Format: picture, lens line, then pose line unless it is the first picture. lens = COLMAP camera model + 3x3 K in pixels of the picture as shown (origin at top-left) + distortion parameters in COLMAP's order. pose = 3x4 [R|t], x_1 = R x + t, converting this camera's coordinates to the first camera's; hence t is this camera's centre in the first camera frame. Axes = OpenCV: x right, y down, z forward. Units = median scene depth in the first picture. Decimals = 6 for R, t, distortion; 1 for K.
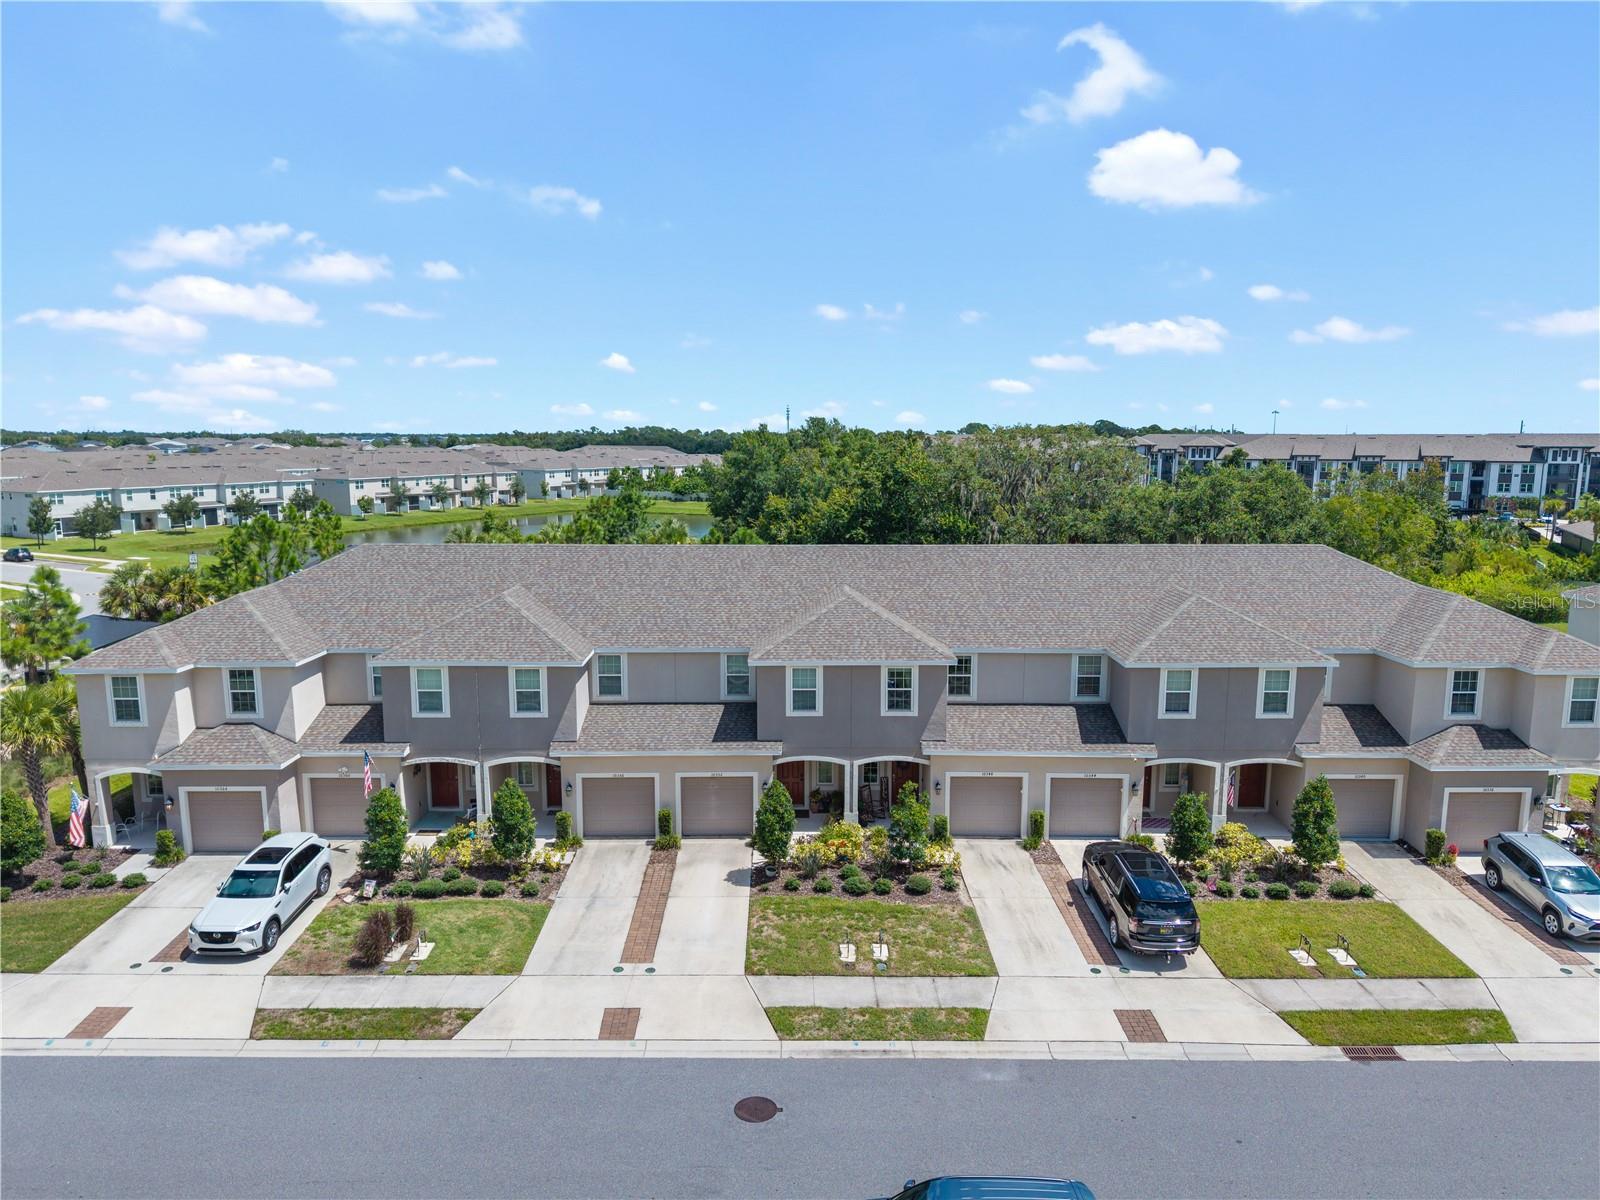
lens RADIAL K [[1072.3, 0, 800.0], [0, 1072.3, 600.0], [0, 0, 1]] dist [0.035914, -0.039490]
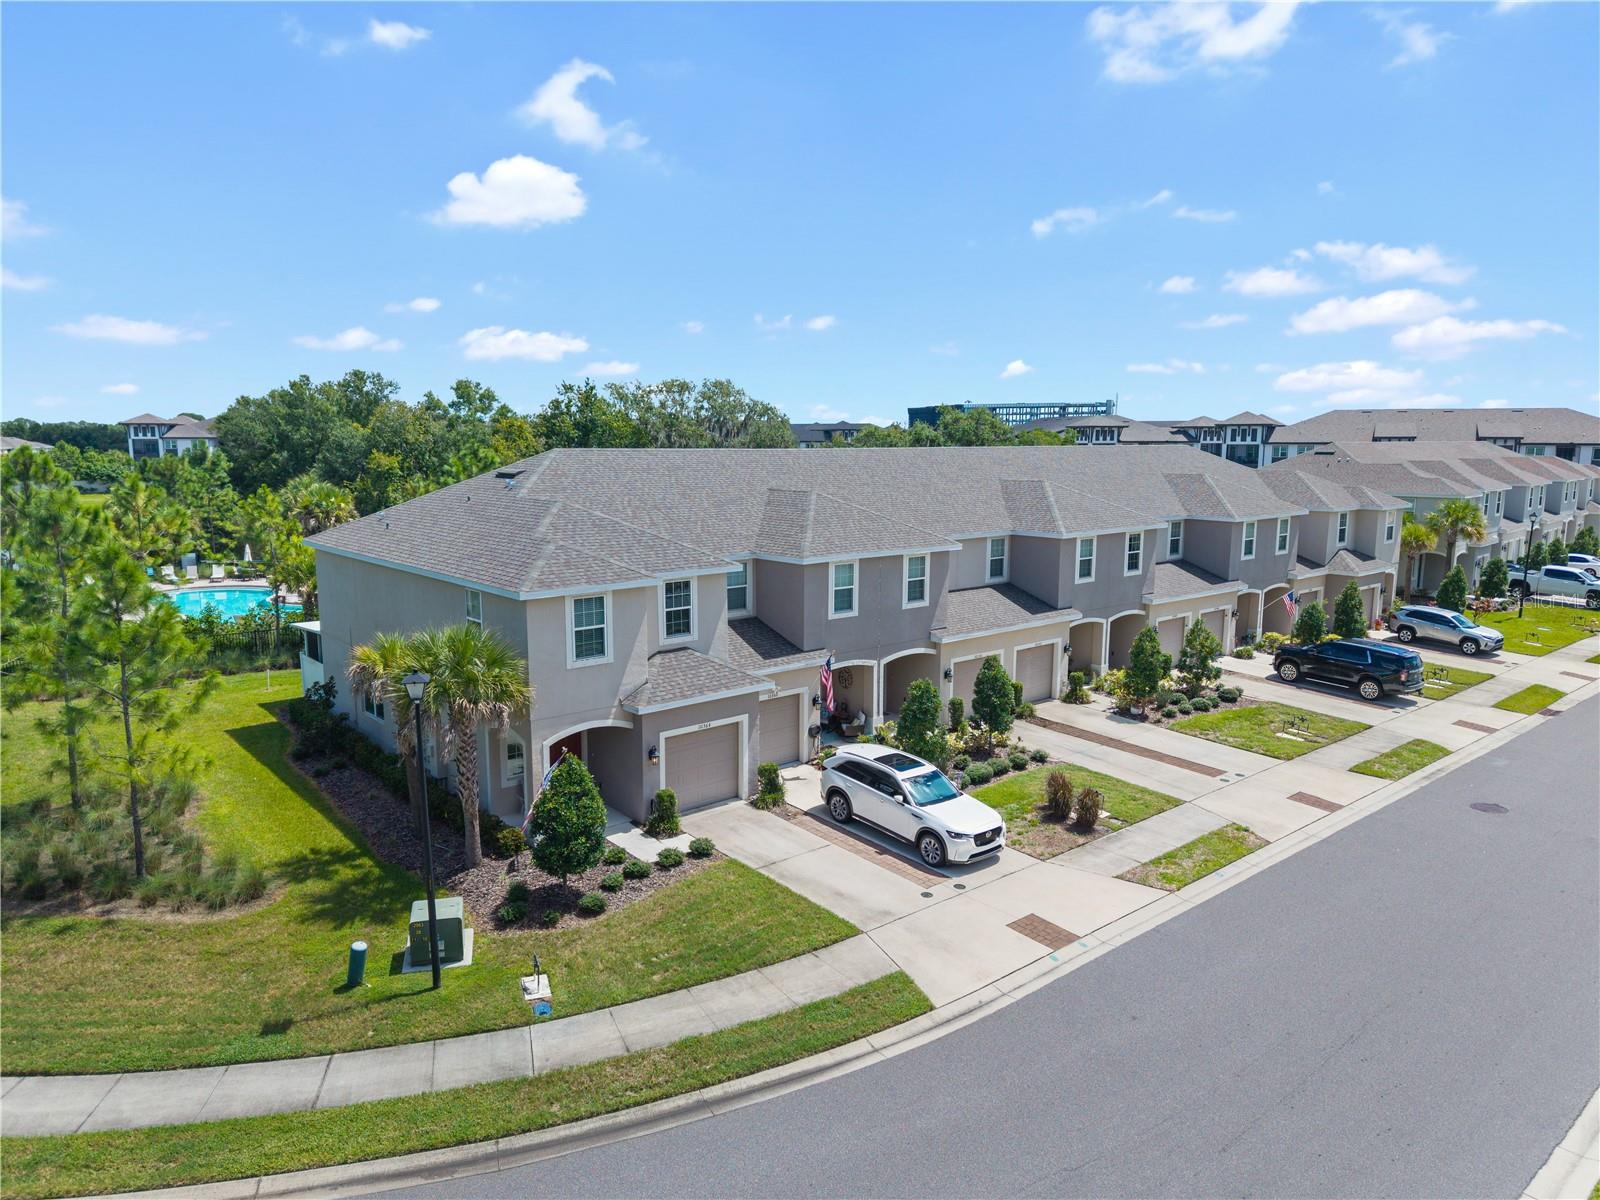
lens RADIAL K [[1083.8, 0, 847.7], [0, 1083.8, 596.7], [0, 0, 1]] dist [0.000583, -0.000431]
pose [[0.743936, -0.096058, 0.661311, -1.016974], [0.078272, 0.995328, 0.056525, 0.043227], [-0.663651, 0.009711, 0.747979, 0.338186]]
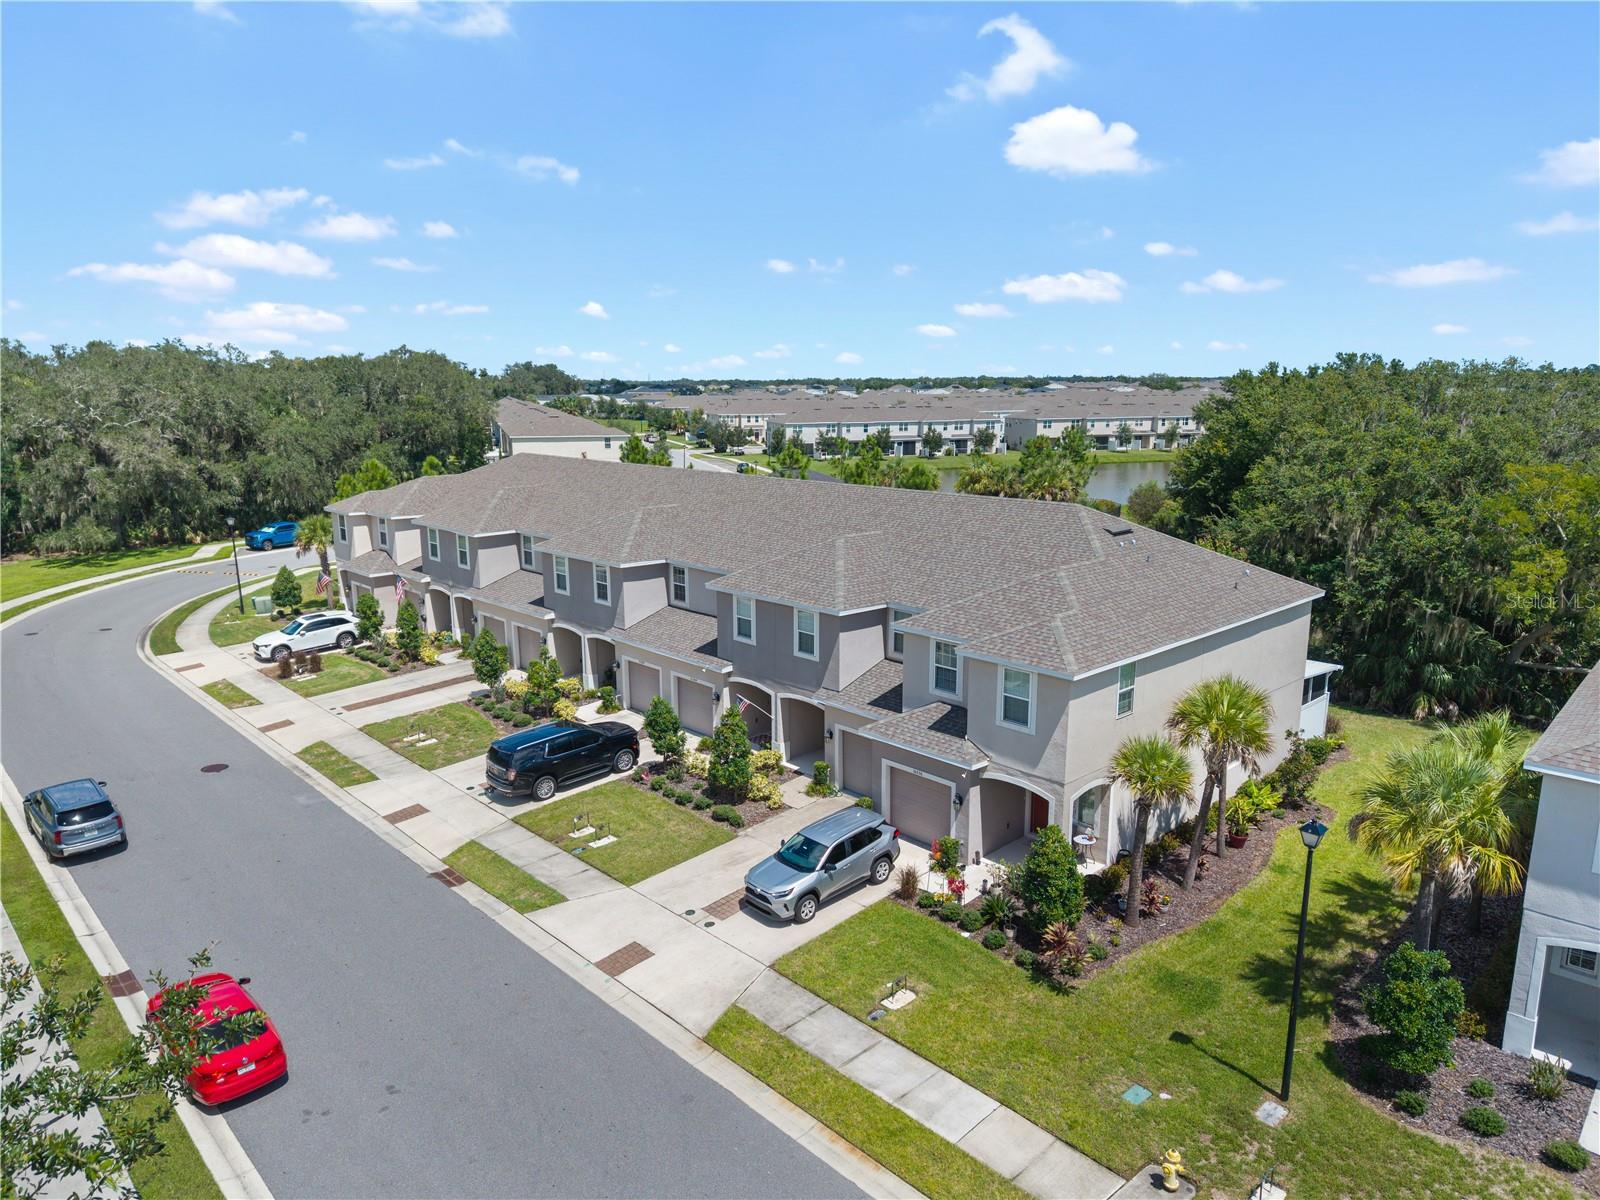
lens RADIAL K [[1072.3, 0, 800.0], [0, 1072.3, 600.0], [0, 0, 1]] dist [0.035914, -0.039490]
pose [[0.682094, 0.141654, -0.717414, 1.230522], [-0.104653, 0.989869, 0.095950, -0.045069], [0.723738, 0.009633, 0.690008, 0.317181]]
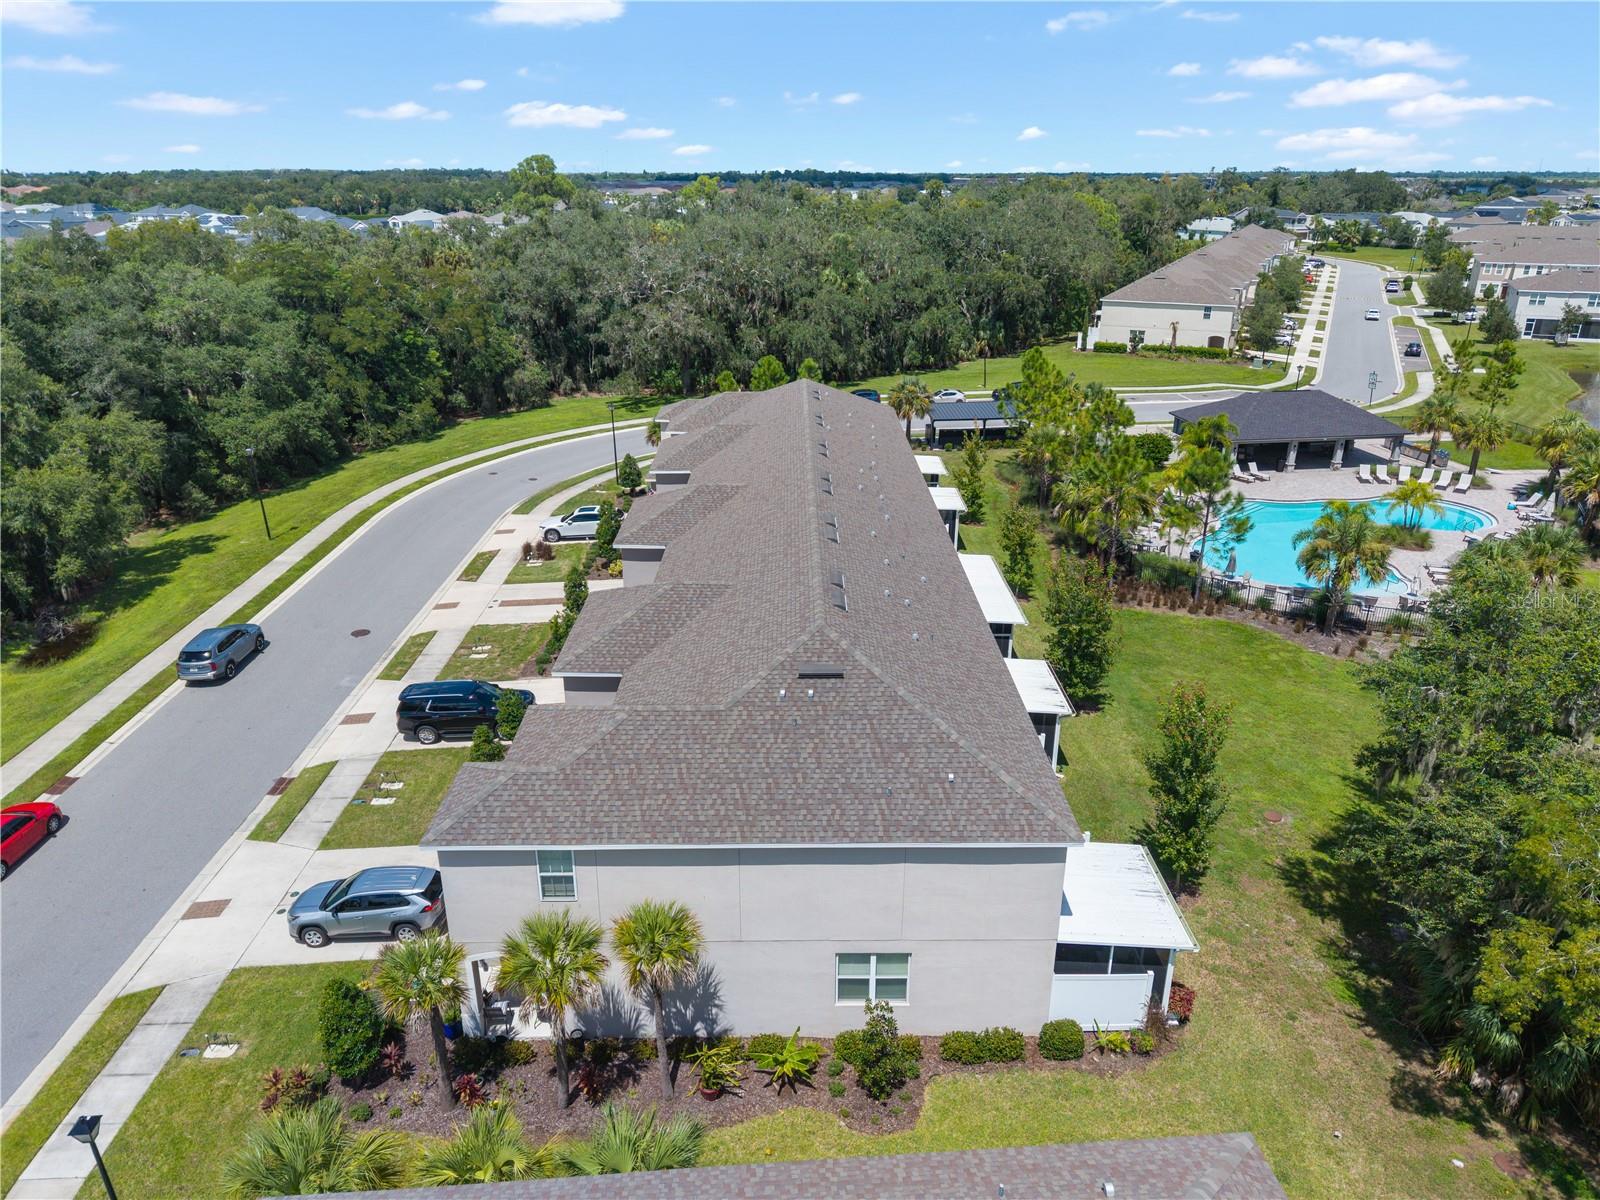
lens RADIAL K [[1072.3, 0, 800.0], [0, 1072.3, 600.0], [0, 0, 1]] dist [0.035914, -0.039490]
pose [[0.004069, 0.368970, -0.929433, 1.445004], [-0.151371, 0.918957, 0.364148, -0.410004], [0.988469, 0.139207, 0.059591, 1.213786]]
